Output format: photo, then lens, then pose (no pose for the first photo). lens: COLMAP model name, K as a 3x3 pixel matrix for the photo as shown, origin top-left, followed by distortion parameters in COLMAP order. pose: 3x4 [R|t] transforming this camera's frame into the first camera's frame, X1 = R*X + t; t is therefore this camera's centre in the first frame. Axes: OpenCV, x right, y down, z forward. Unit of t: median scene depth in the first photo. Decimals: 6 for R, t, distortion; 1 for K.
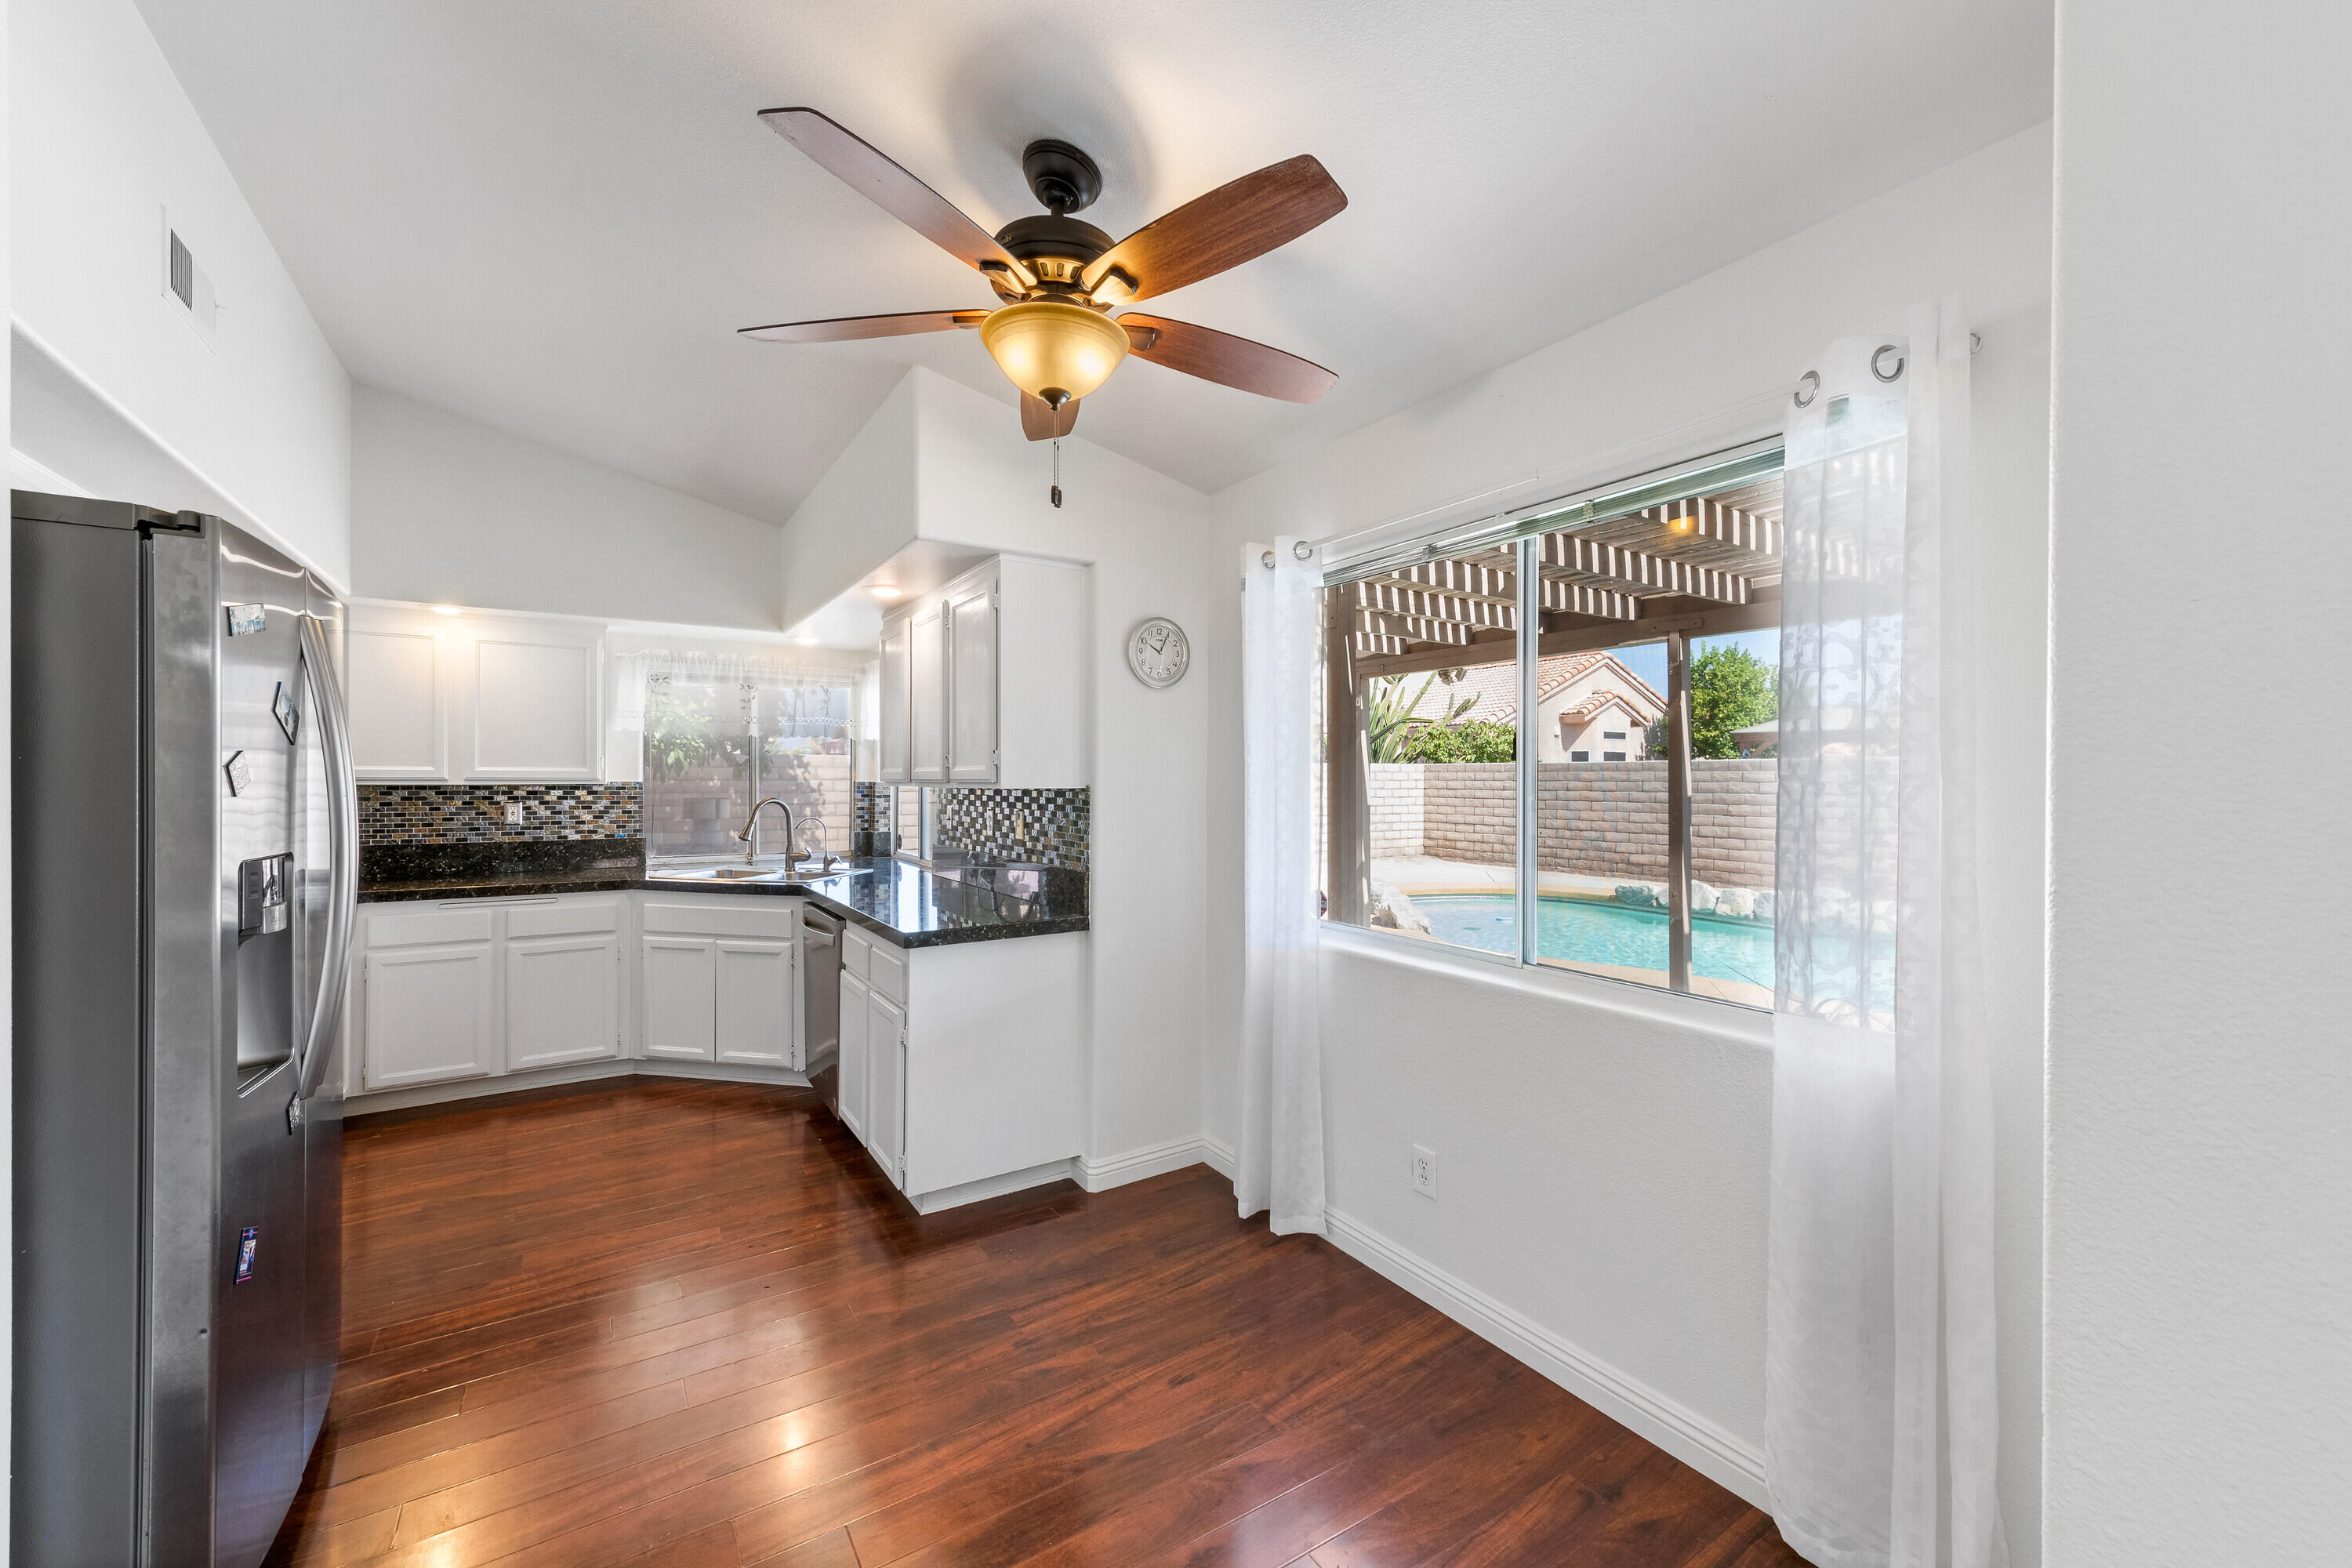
lens RADIAL K [[929.7, 0, 1186.5], [0, 929.7, 782.1], [0, 0, 1]] dist [0.012017, -0.000493]
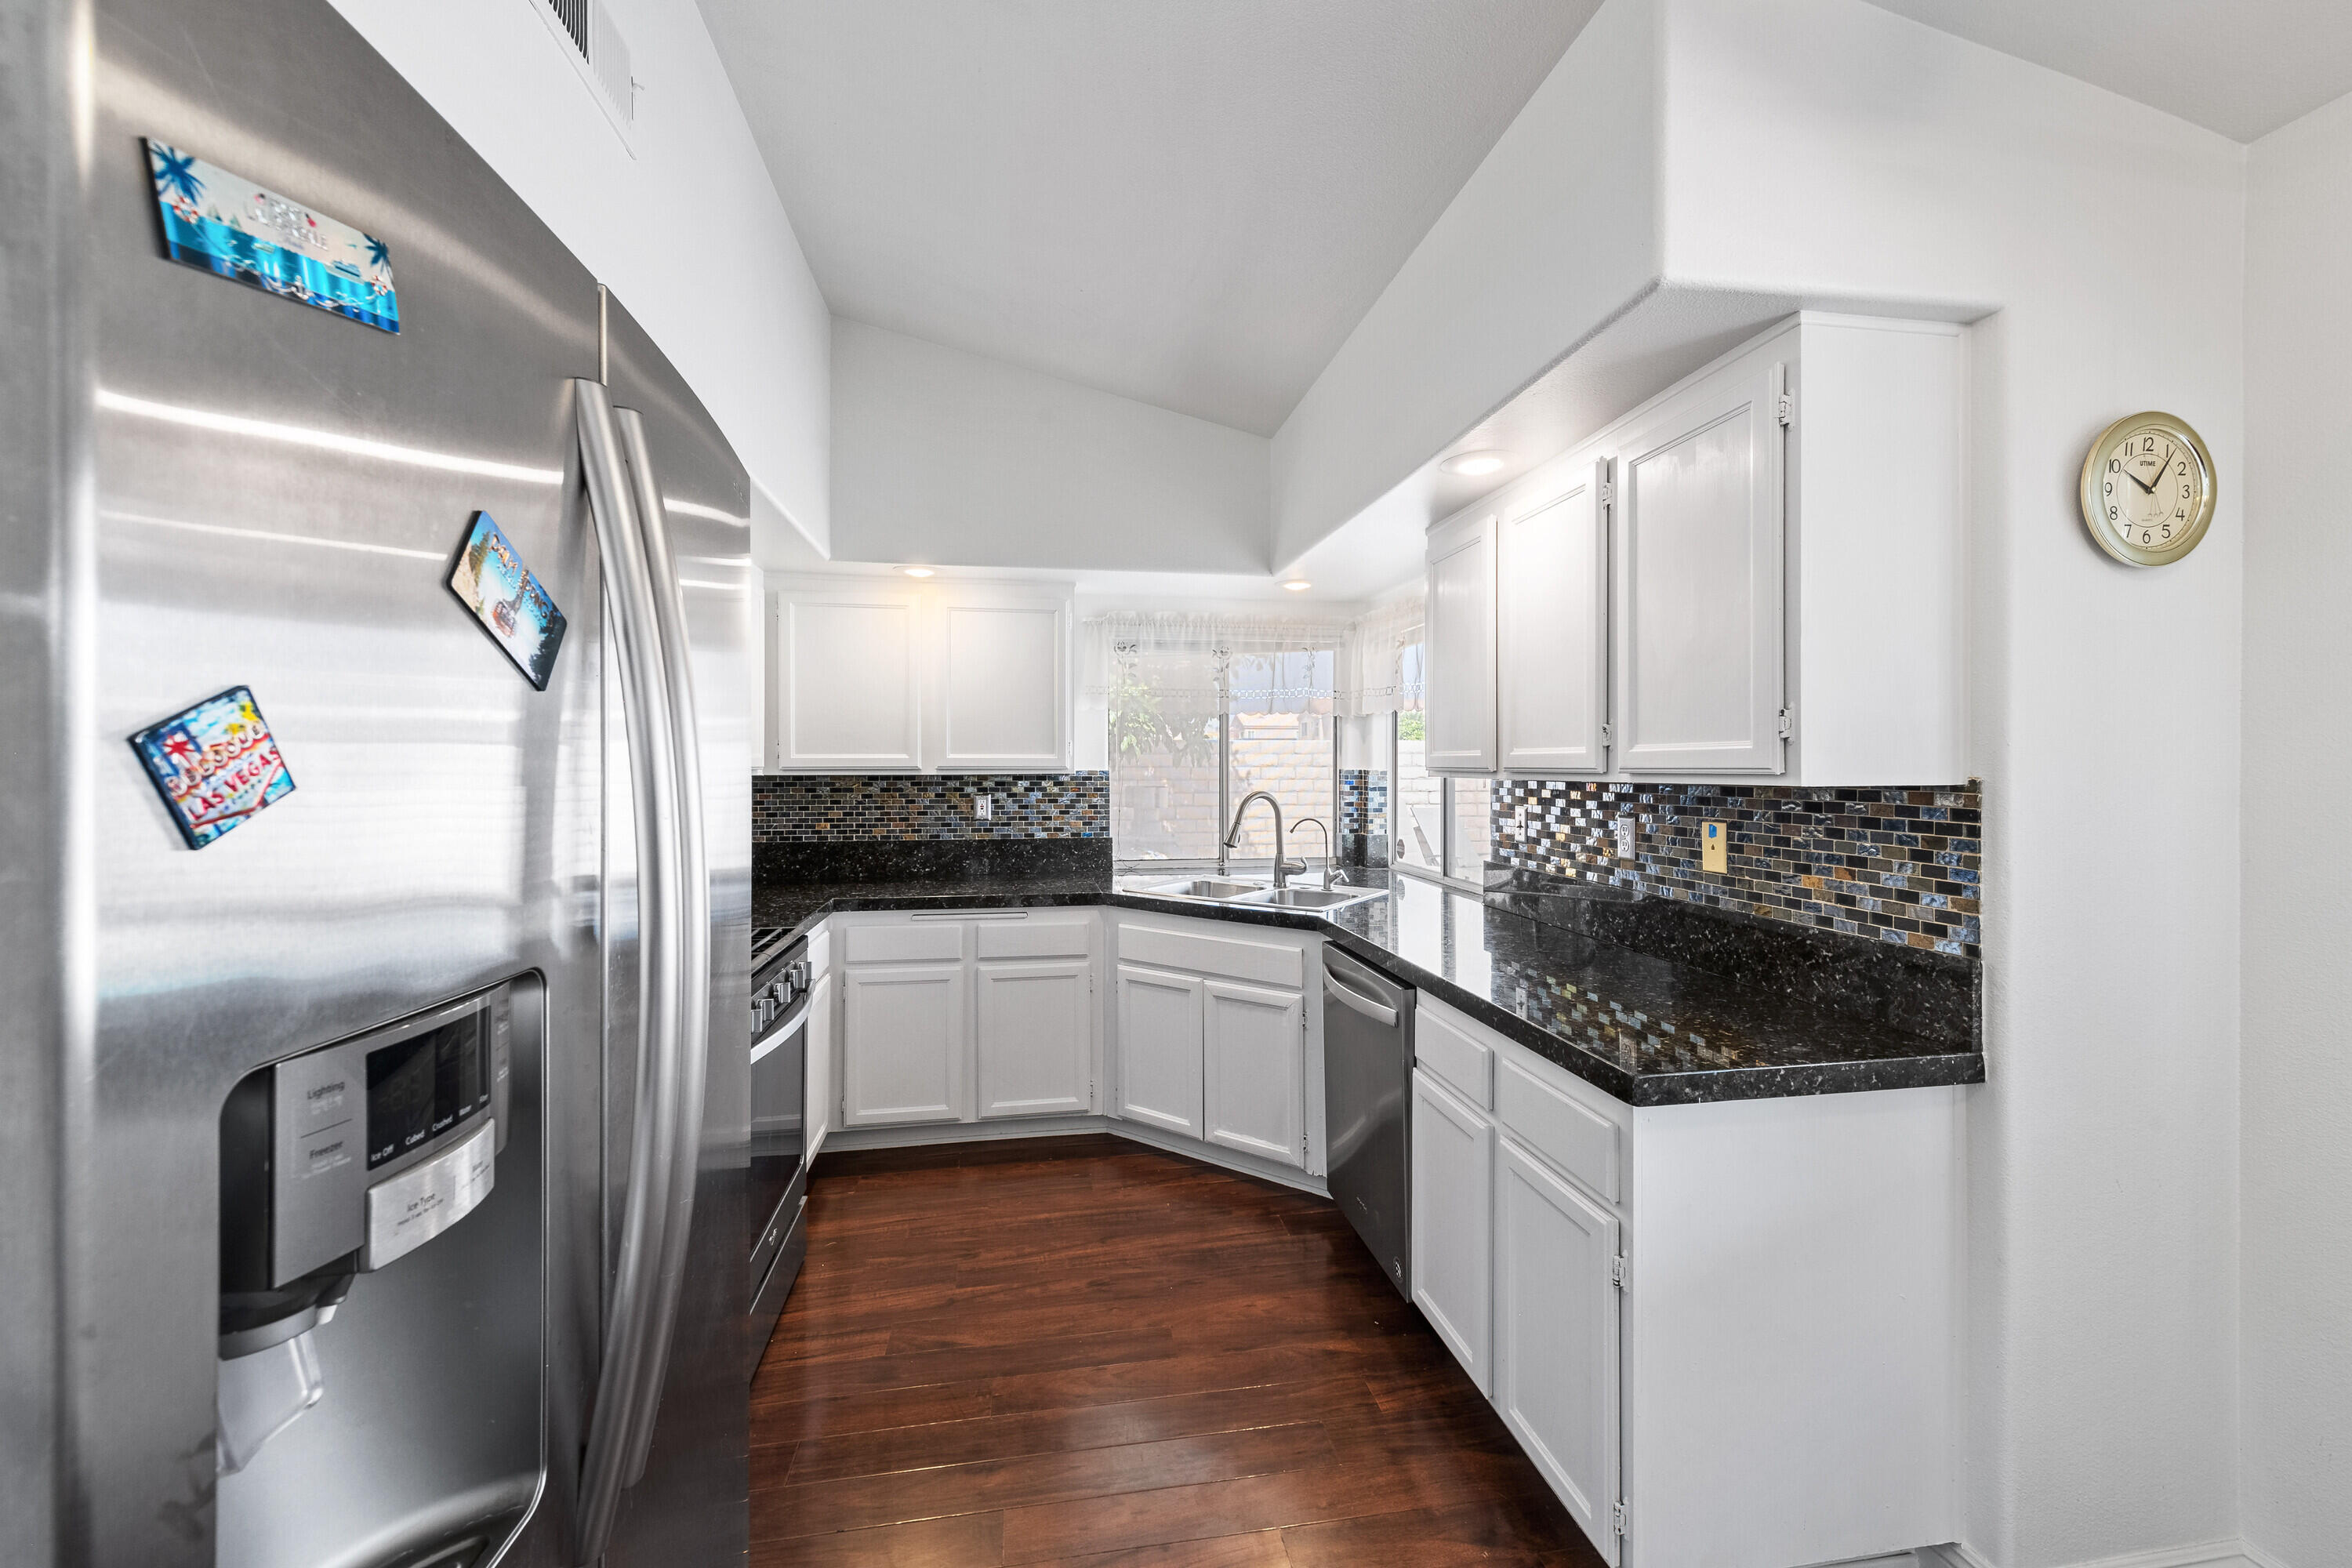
lens RADIAL K [[929.7, 0, 1184.3], [0, 929.7, 766.8], [0, 0, 1]] dist [0.012017, -0.000493]
pose [[0.918988, -0.002952, -0.394274, -0.213959], [0.002410, 0.999995, -0.001868, -0.002469], [0.394278, 0.000766, 0.918991, 0.289572]]
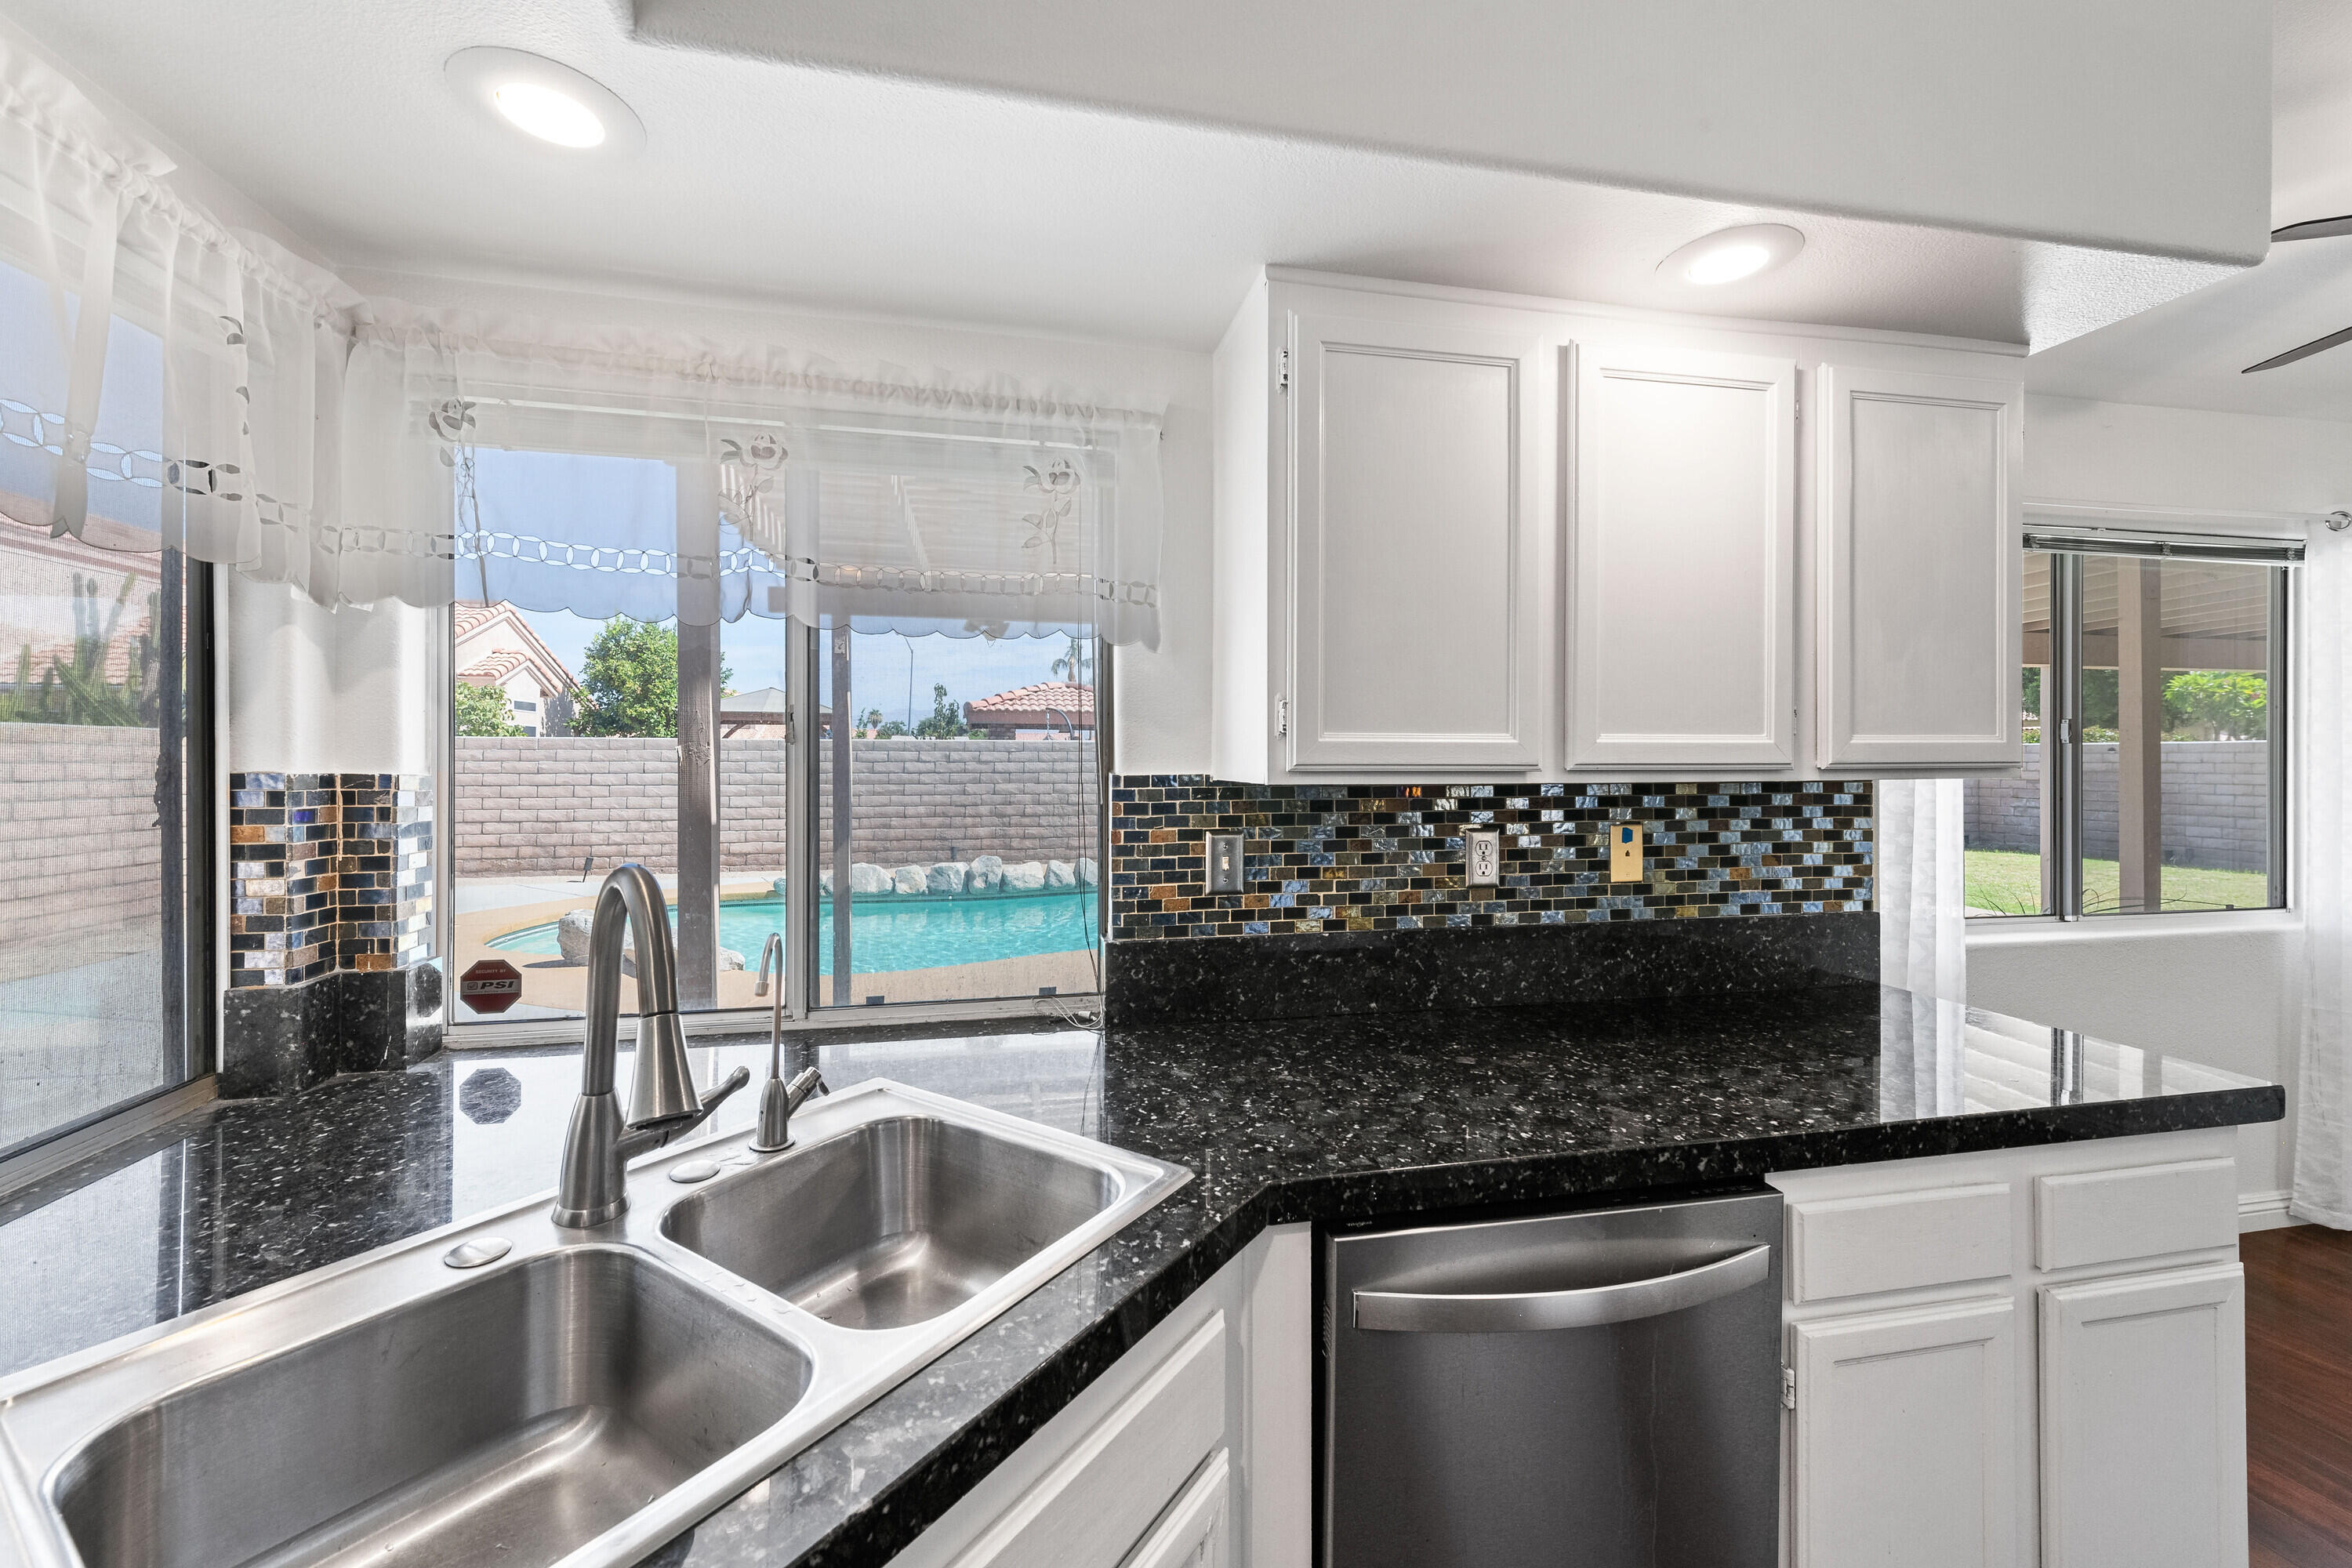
lens RADIAL K [[929.7, 0, 1183.9], [0, 929.7, 768.0], [0, 0, 1]] dist [0.012017, -0.000493]
pose [[0.365420, -0.011166, 0.930776, -1.019250], [0.004723, 0.999937, 0.010141, -0.007954], [-0.930831, 0.000690, 0.365450, 1.447579]]
